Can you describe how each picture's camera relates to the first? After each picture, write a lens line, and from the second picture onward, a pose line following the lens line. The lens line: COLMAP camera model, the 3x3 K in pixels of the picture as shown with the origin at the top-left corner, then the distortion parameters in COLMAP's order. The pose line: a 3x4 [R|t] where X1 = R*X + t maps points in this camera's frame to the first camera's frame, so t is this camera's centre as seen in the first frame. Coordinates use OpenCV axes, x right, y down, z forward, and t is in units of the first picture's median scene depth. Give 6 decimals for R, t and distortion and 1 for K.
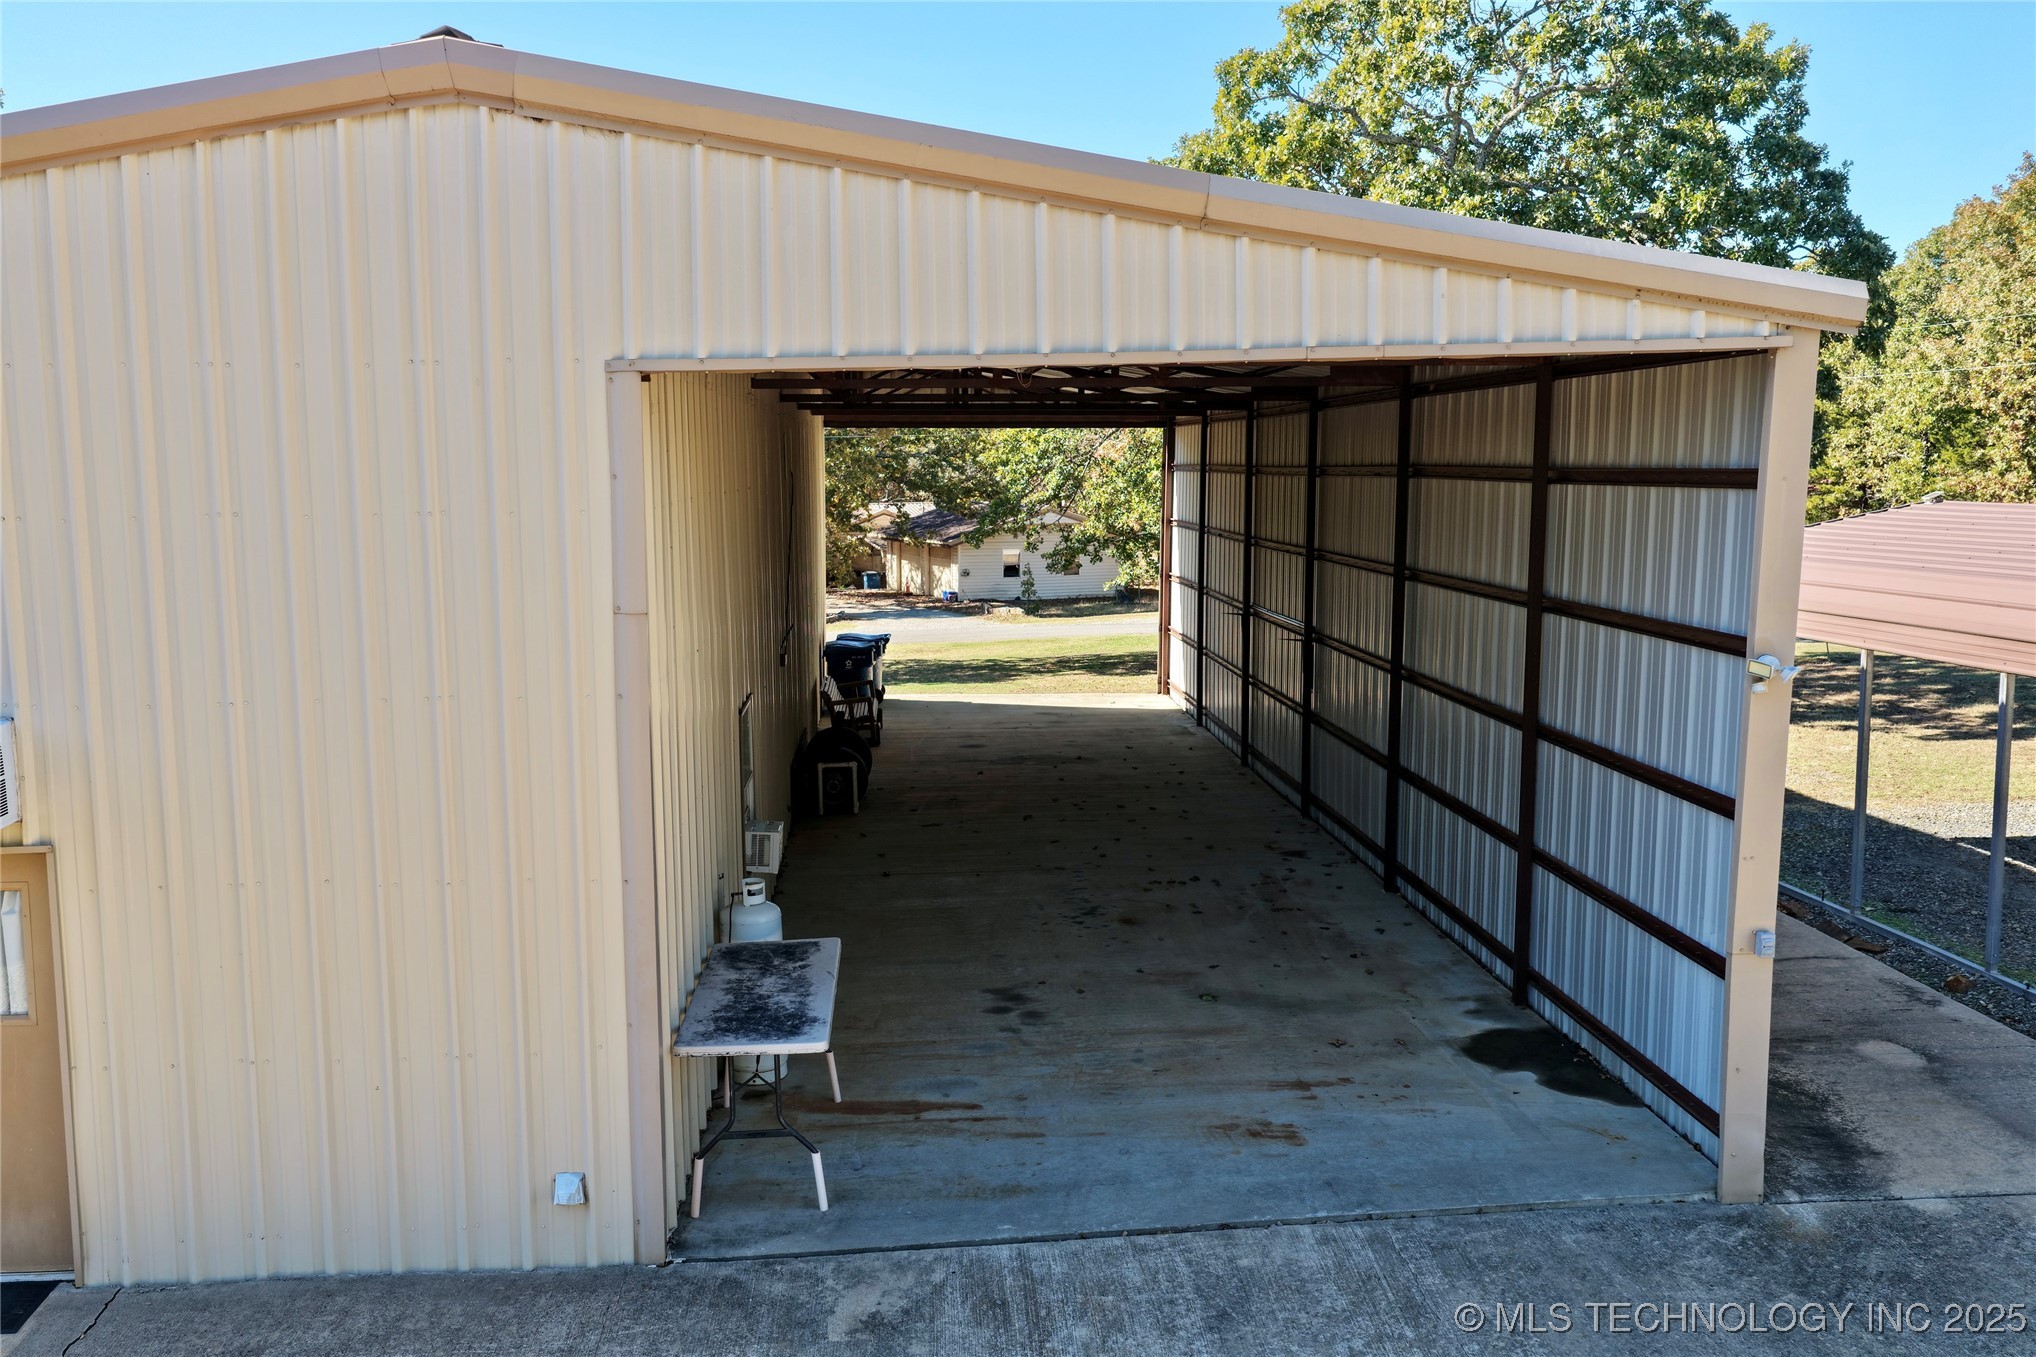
lens RADIAL K [[1704.0, 0, 1026.2], [0, 1704.0, 658.0], [0, 0, 1]] dist [-0.007638, 0.029982]
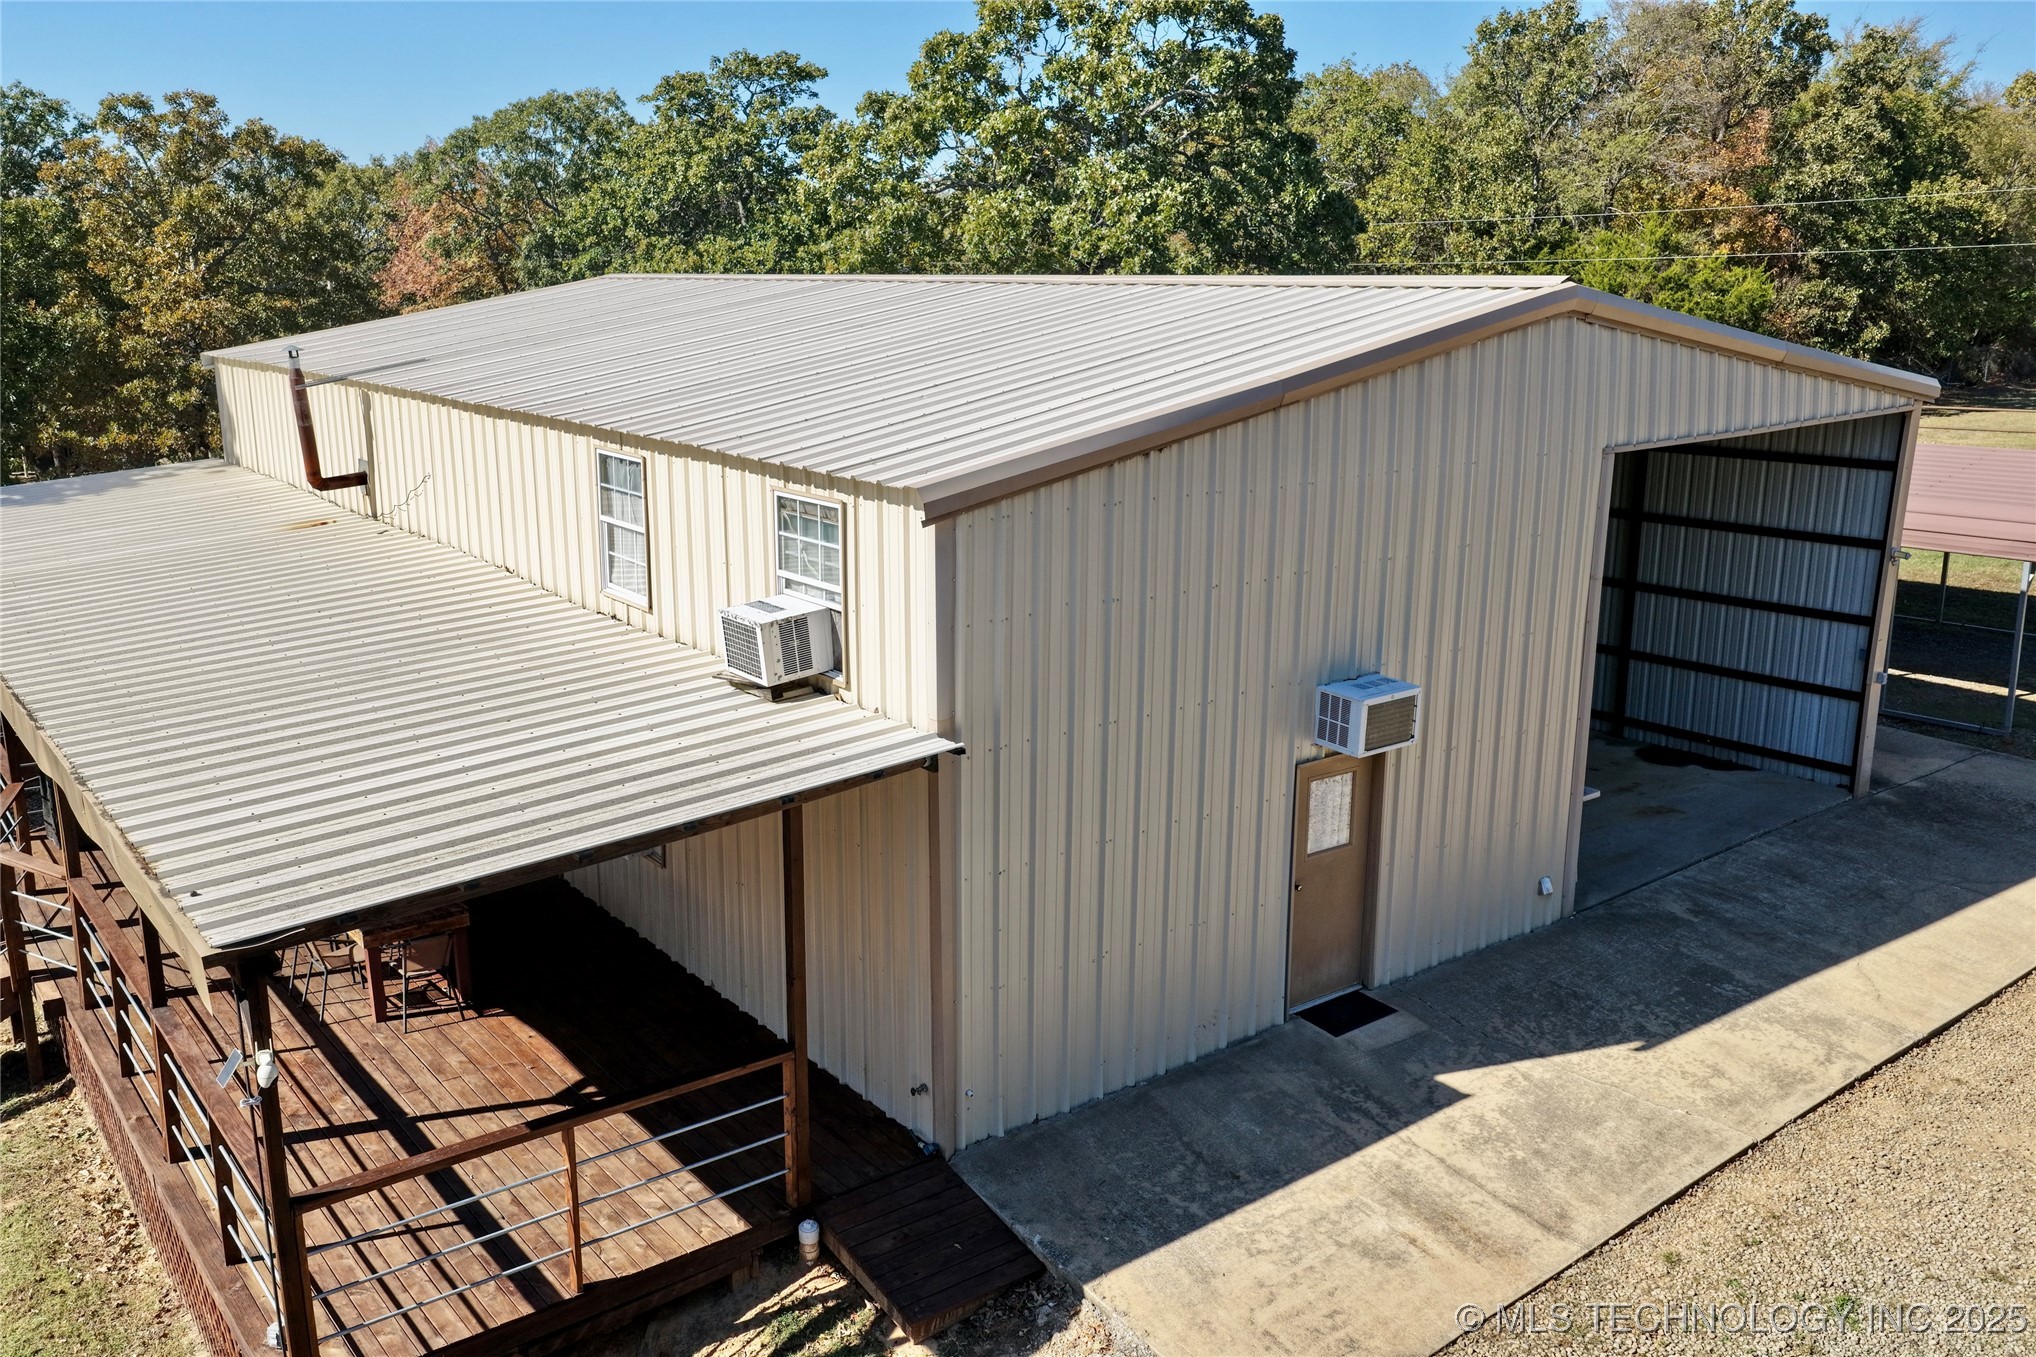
lens RADIAL K [[1684.5, 0, 1025.4], [0, 1684.5, 679.6], [0, 0, 1]] dist [-0.008757, 0.004292]
pose [[0.834029, -0.122868, 0.537866, -1.708773], [0.060114, 0.989321, 0.132781, -0.192754], [-0.548437, -0.078410, 0.832508, -0.211495]]
